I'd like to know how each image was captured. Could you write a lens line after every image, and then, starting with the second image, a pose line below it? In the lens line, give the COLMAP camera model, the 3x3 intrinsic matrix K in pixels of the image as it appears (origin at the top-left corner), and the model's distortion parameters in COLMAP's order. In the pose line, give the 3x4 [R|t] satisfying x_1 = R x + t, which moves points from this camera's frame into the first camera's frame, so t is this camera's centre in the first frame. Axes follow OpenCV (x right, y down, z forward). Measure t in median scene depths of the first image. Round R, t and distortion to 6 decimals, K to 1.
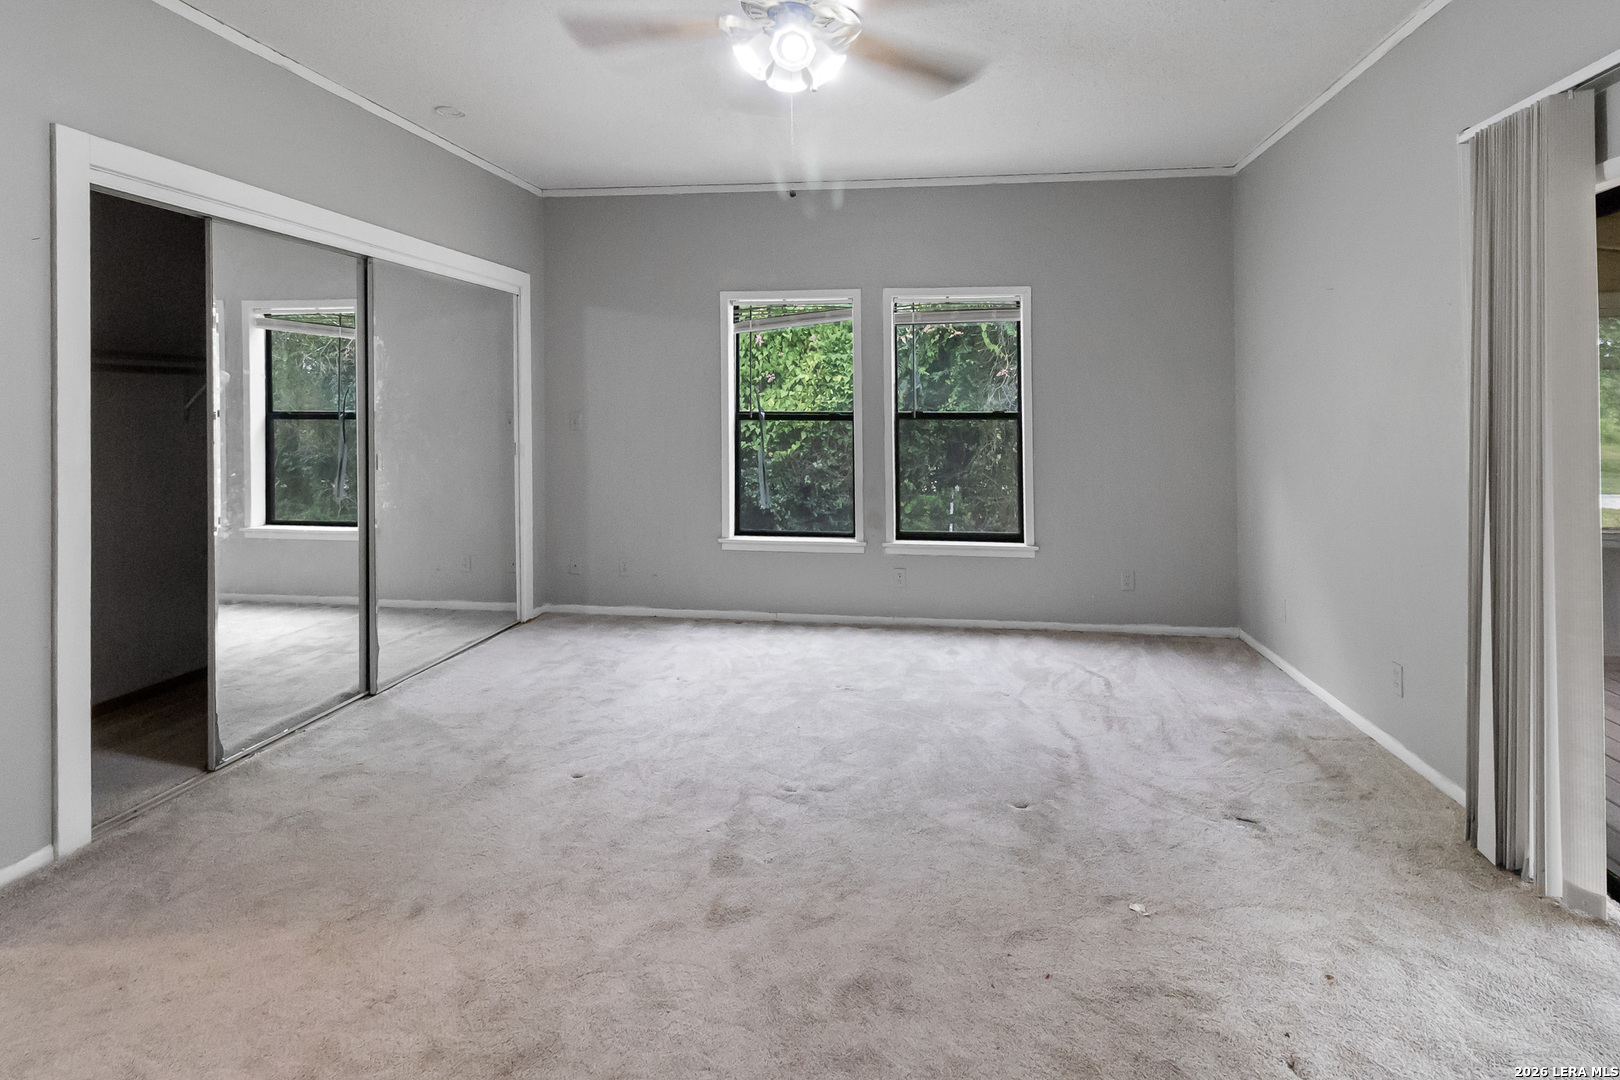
lens RADIAL K [[801.1, 0, 812.7], [0, 801.1, 406.3], [0, 0, 1]] dist [0.001026, 0.000097]
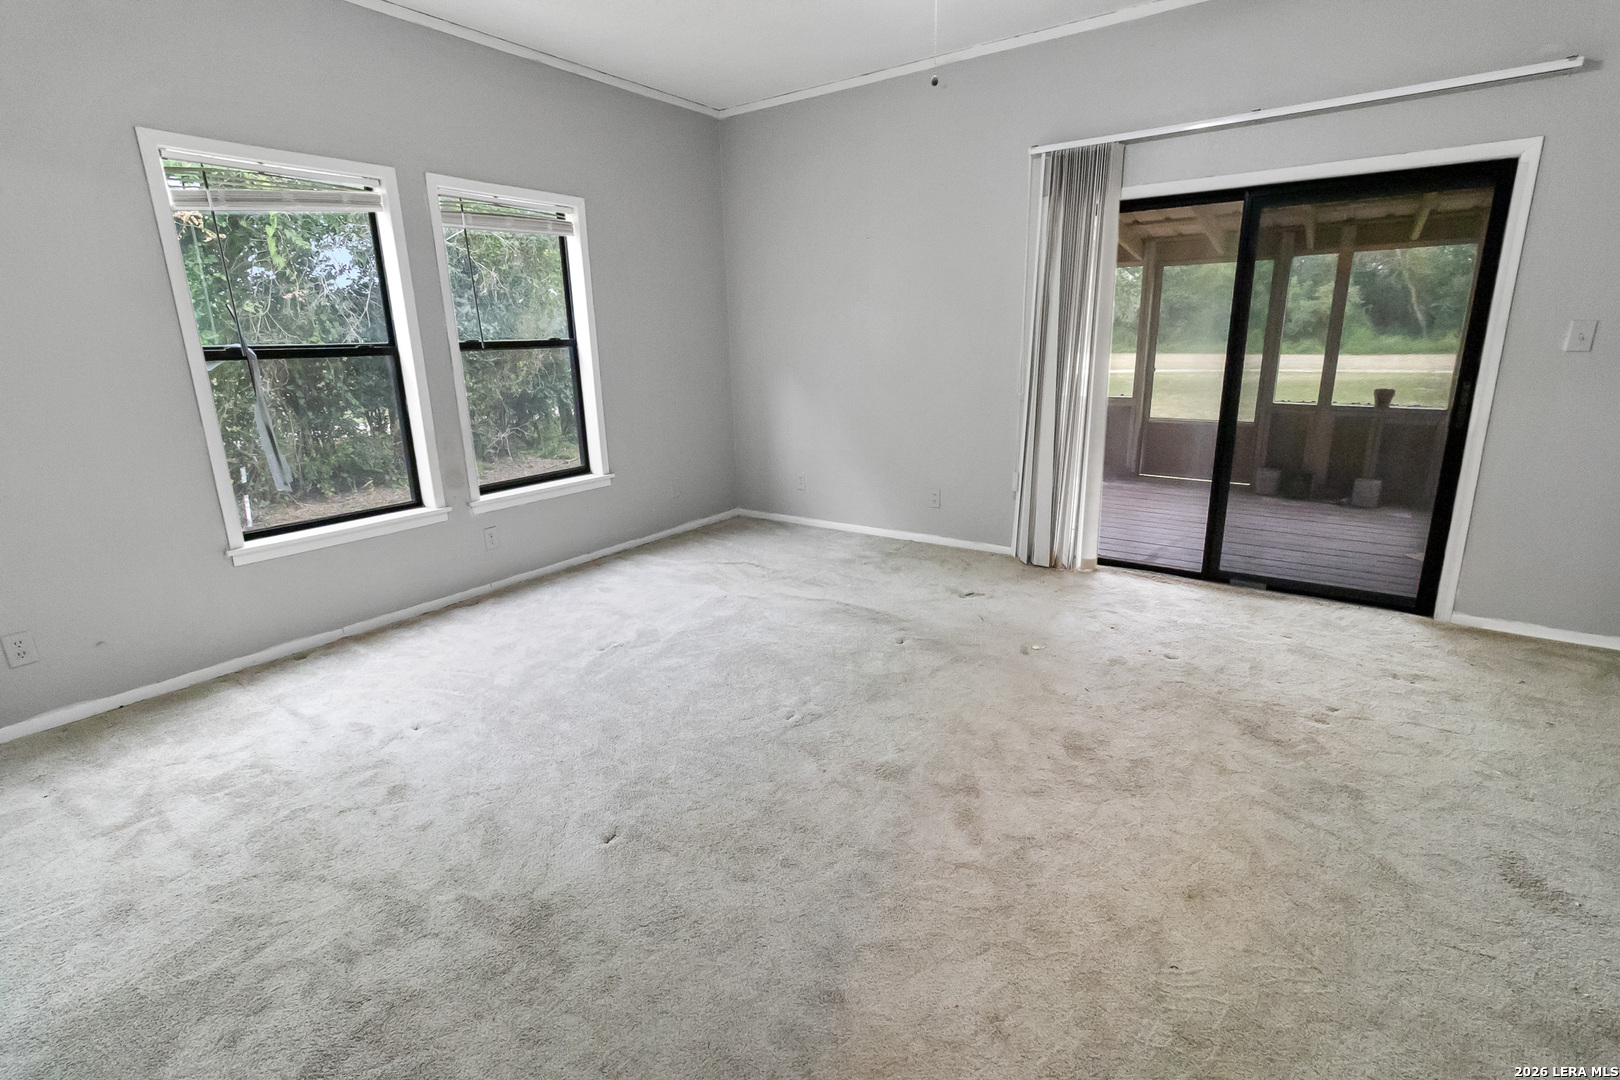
lens RADIAL K [[770.5, 0, 810.0], [0, 770.5, 540.0], [0, 0, 1]] dist [-0.001871, -0.000009]
pose [[0.439783, -0.242935, 0.864623, -0.614598], [0.017992, 0.964911, 0.261961, 0.004300], [-0.897924, -0.099650, 0.428722, 0.440112]]
